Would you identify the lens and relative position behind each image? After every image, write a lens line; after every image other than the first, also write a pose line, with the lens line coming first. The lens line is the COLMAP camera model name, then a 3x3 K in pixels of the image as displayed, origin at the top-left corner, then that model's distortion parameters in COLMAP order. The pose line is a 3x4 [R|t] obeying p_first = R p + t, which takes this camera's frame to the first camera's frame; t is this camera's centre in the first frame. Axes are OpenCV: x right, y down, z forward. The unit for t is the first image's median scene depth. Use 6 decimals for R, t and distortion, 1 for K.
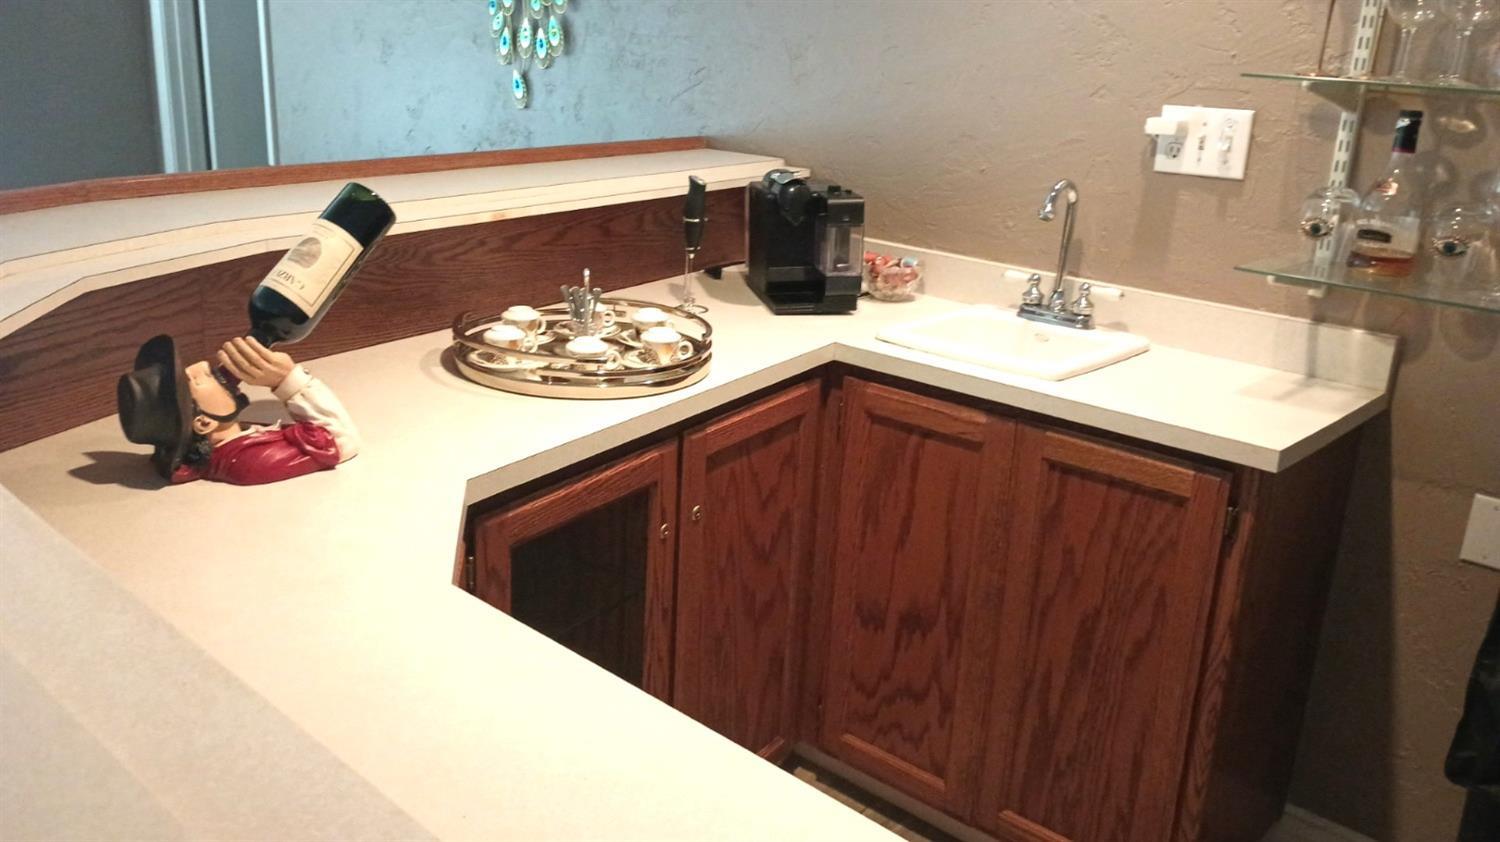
lens RADIAL K [[1262.6, 0, 751.1], [0, 1262.6, 426.0], [0, 0, 1]] dist [0.034682, -0.013873]
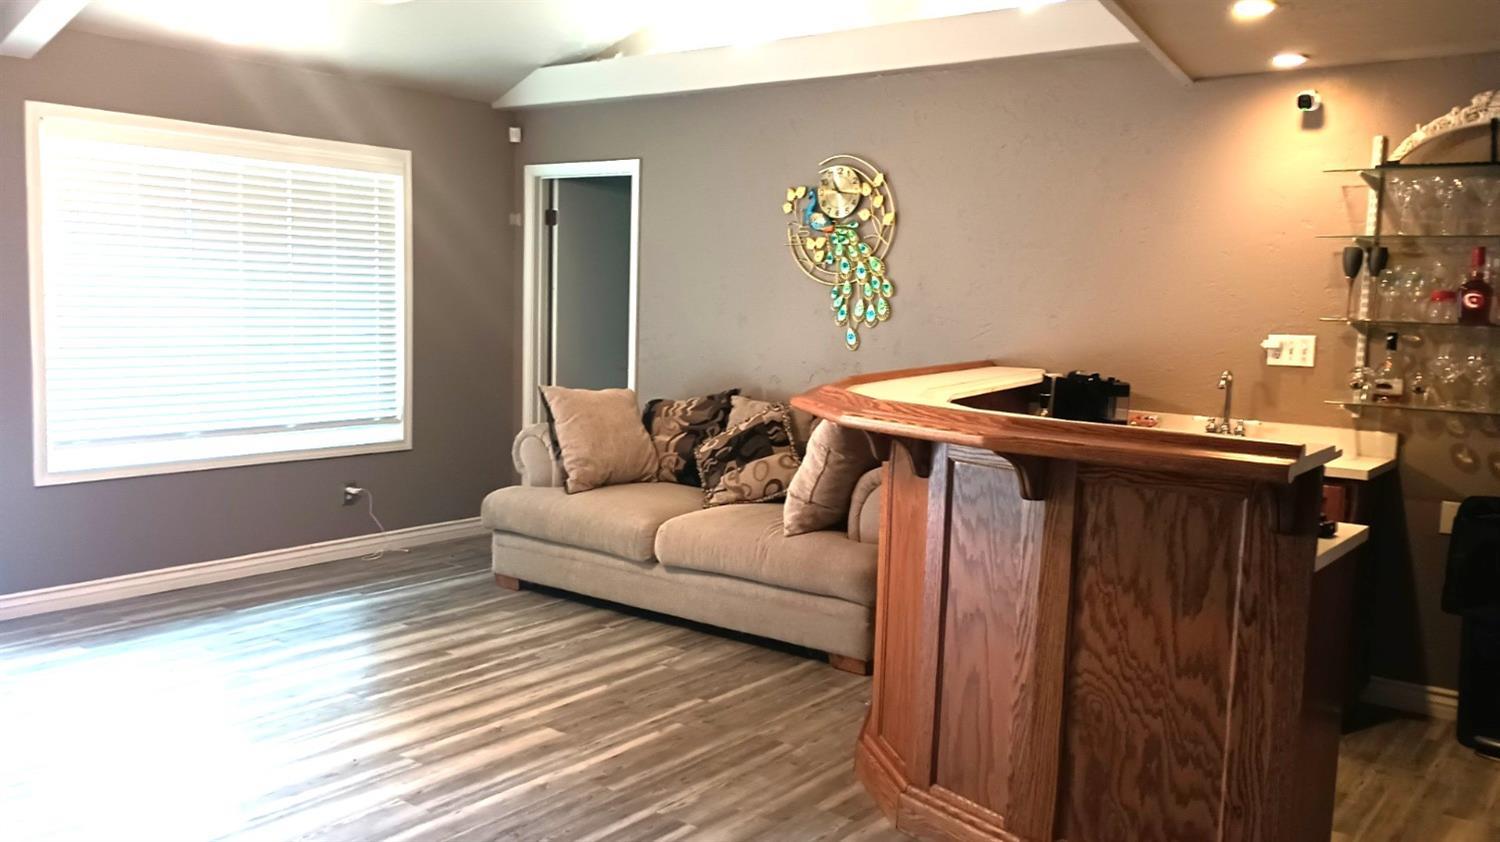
lens RADIAL K [[1262.6, 0, 745.9], [0, 1262.6, 417.8], [0, 0, 1]] dist [0.034682, -0.013873]
pose [[0.995216, -0.026908, 0.093923, -0.785216], [0.045864, 0.977489, -0.205942, 0.293946], [-0.086267, 0.209265, 0.974046, -1.008357]]
